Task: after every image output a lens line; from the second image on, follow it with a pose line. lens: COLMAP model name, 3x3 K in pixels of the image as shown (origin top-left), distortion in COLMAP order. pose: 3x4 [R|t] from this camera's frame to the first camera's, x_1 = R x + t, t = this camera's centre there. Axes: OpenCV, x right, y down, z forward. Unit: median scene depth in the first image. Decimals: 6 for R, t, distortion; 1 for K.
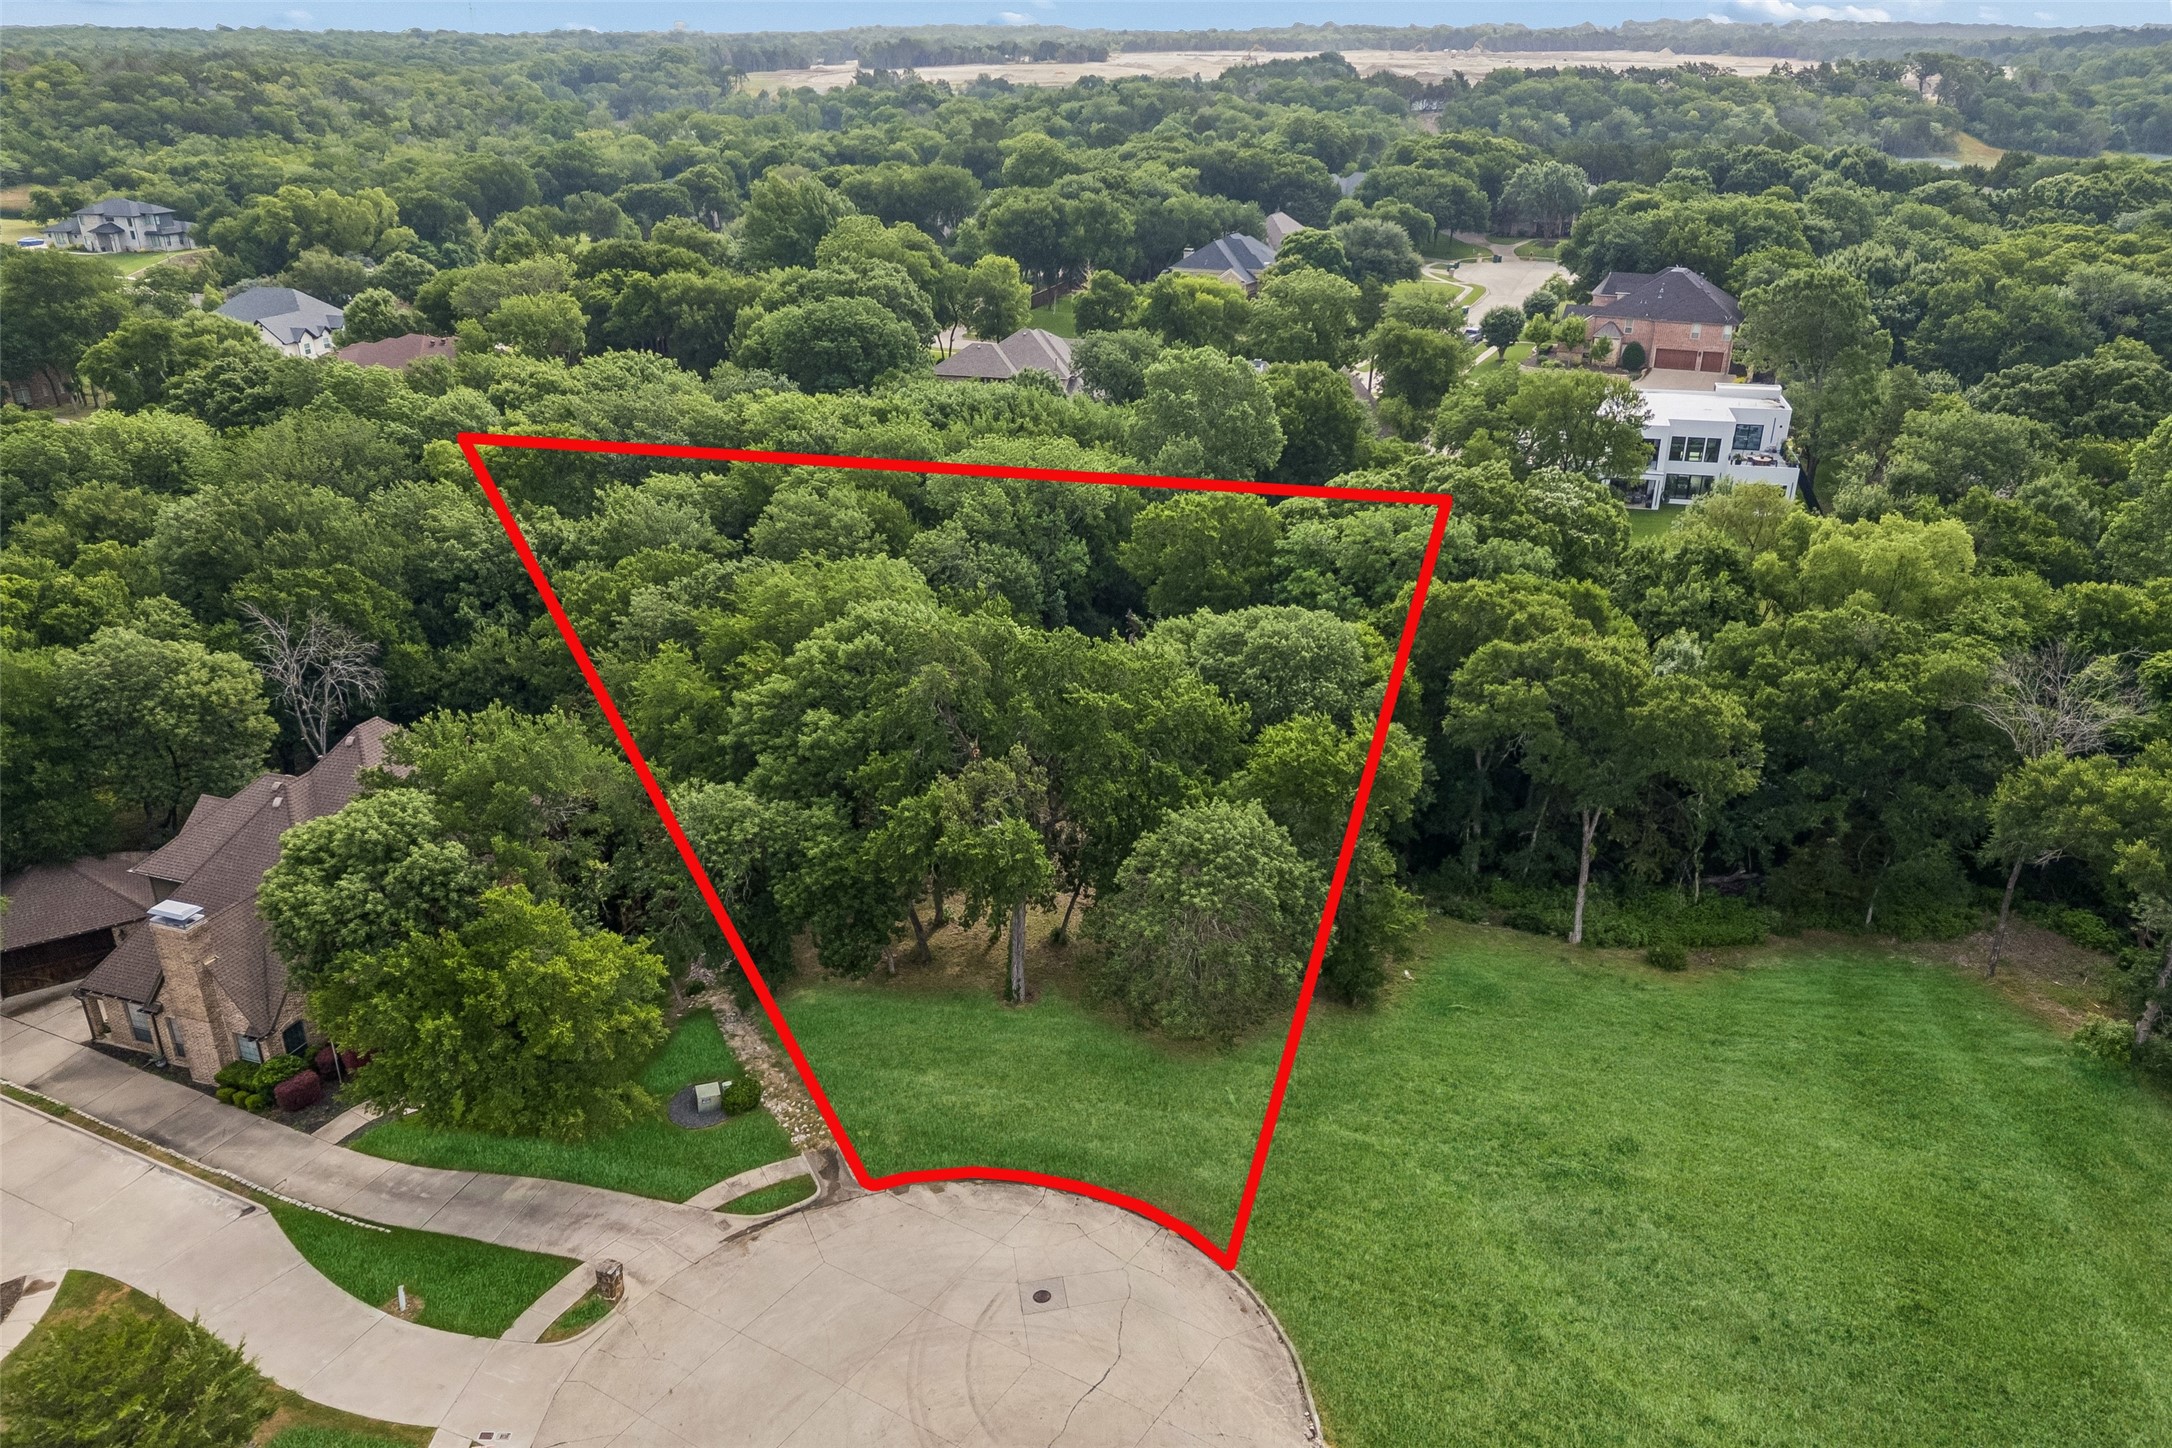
lens RADIAL K [[1479.0, 0, 1073.8], [0, 1479.0, 728.1], [0, 0, 1]] dist [0.064337, -0.052277]
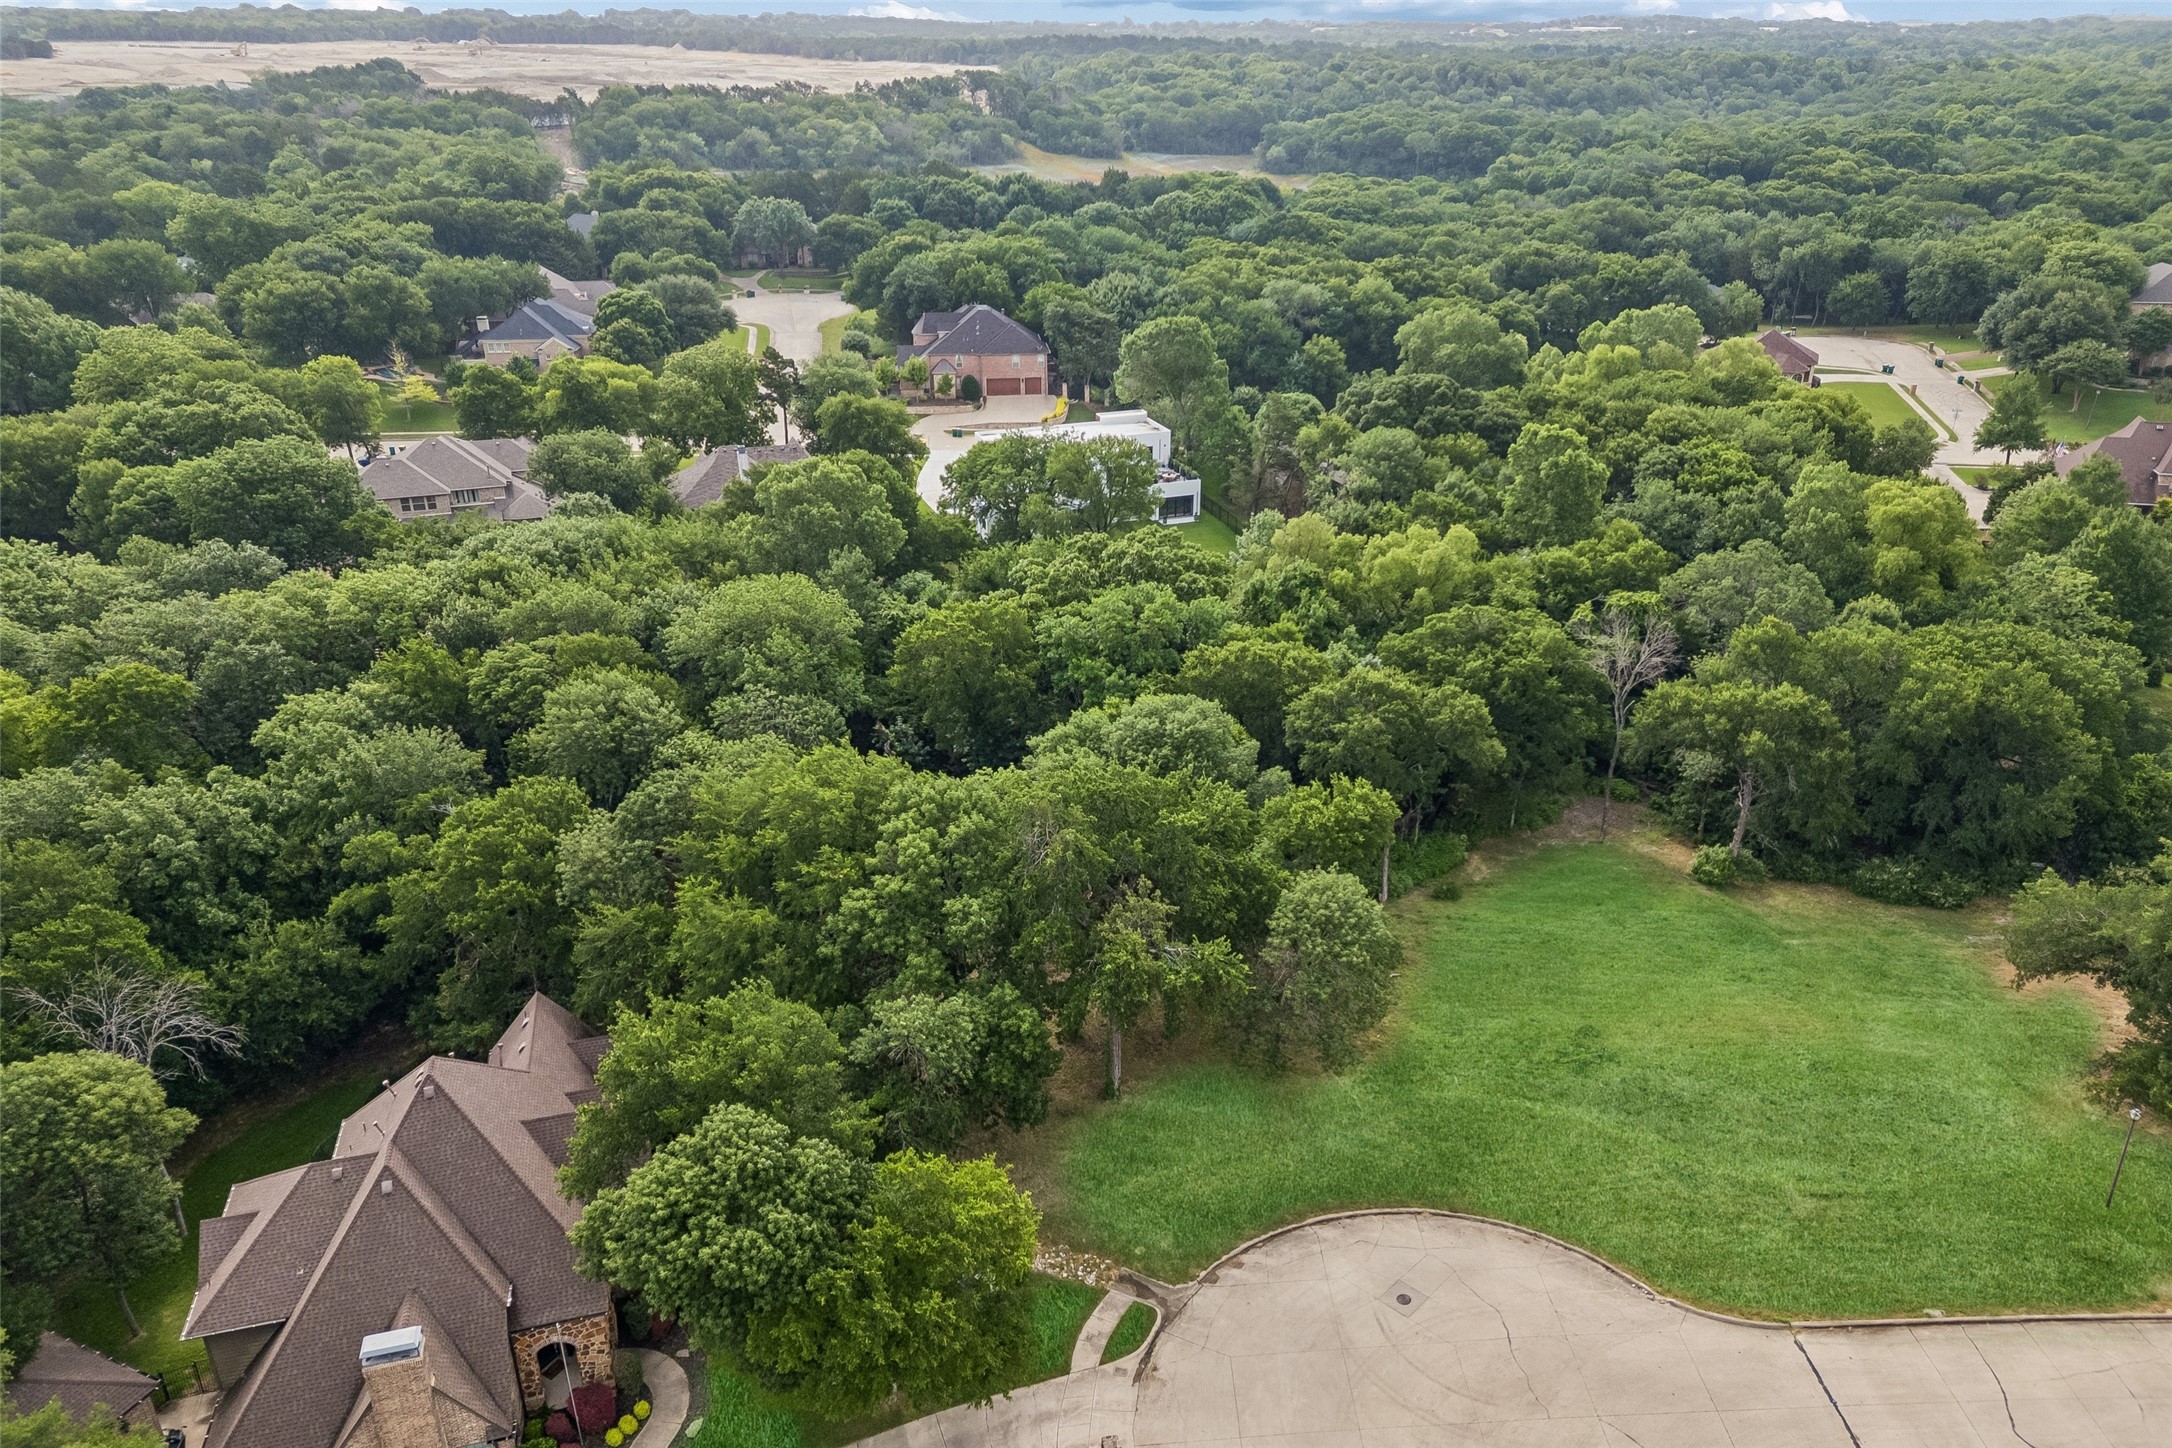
lens RADIAL K [[1479.0, 0, 1073.8], [0, 1479.0, 728.1], [0, 0, 1]] dist [0.064337, -0.052277]
pose [[0.829016, -0.237310, 0.506375, -0.267669], [0.233798, 0.969641, 0.071653, -0.083584], [-0.508006, 0.058988, 0.859331, 0.009761]]
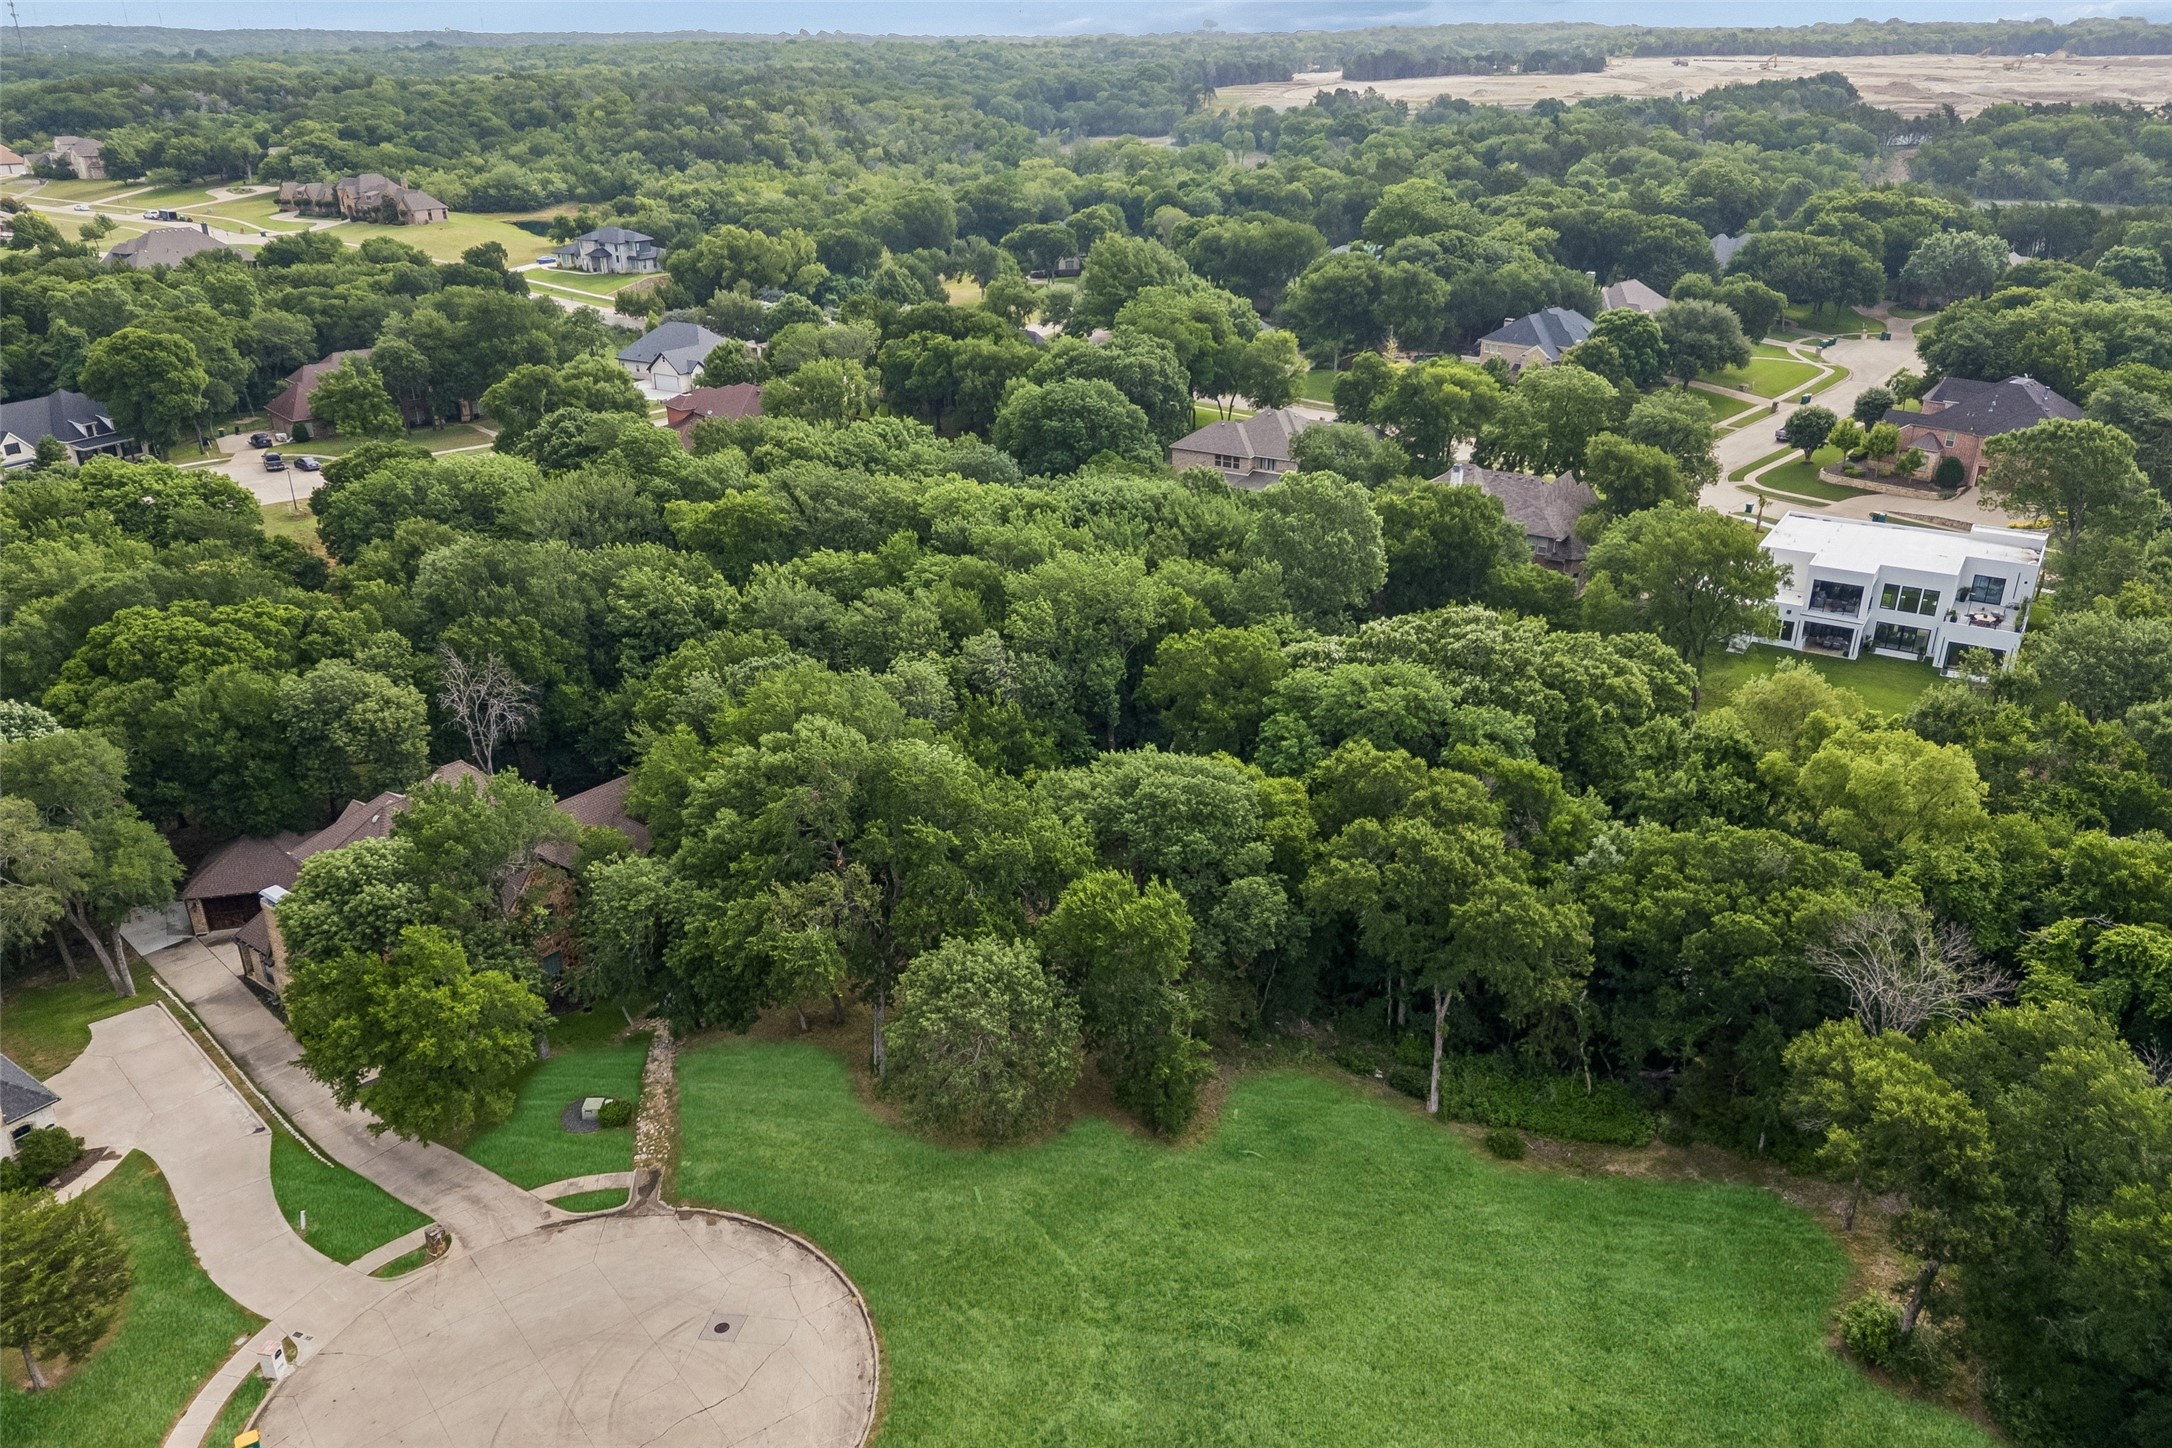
lens RADIAL K [[1479.0, 0, 1073.8], [0, 1479.0, 728.1], [0, 0, 1]] dist [0.064337, -0.052277]
pose [[0.954281, 0.121608, -0.273056, 0.183720], [-0.122294, 0.992387, 0.014571, -0.056794], [0.272749, 0.019489, 0.961888, -0.041614]]
